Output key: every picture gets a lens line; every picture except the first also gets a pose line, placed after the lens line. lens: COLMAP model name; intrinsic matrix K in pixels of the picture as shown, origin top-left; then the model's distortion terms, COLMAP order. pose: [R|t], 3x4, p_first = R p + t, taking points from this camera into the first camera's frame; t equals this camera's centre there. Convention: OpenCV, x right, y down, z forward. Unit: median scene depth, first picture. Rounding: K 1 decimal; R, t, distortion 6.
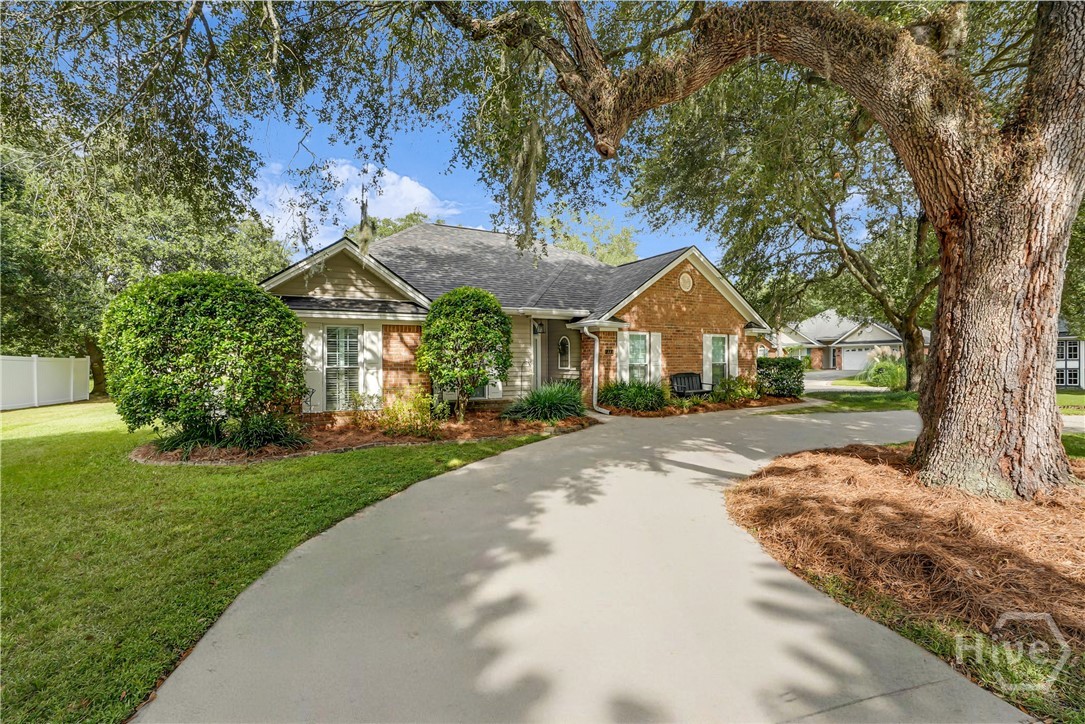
lens RADIAL K [[505.1, 0, 544.6], [0, 505.1, 360.7], [0, 0, 1]] dist [-0.057683, 0.024491]
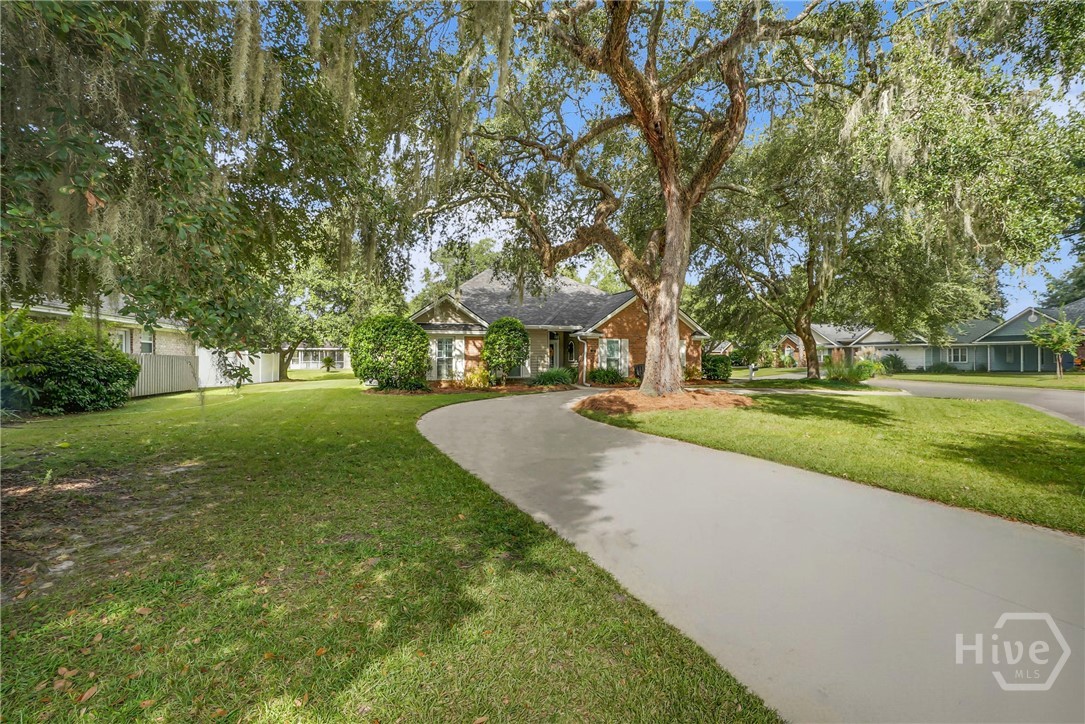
lens RADIAL K [[505.1, 0, 544.6], [0, 505.1, 360.7], [0, 0, 1]] dist [-0.057683, 0.024491]
pose [[0.989650, 0.004682, -0.143423, 0.216550], [-0.004599, 0.999989, 0.000905, 0.015765], [0.143425, -0.000236, 0.989661, -0.728742]]
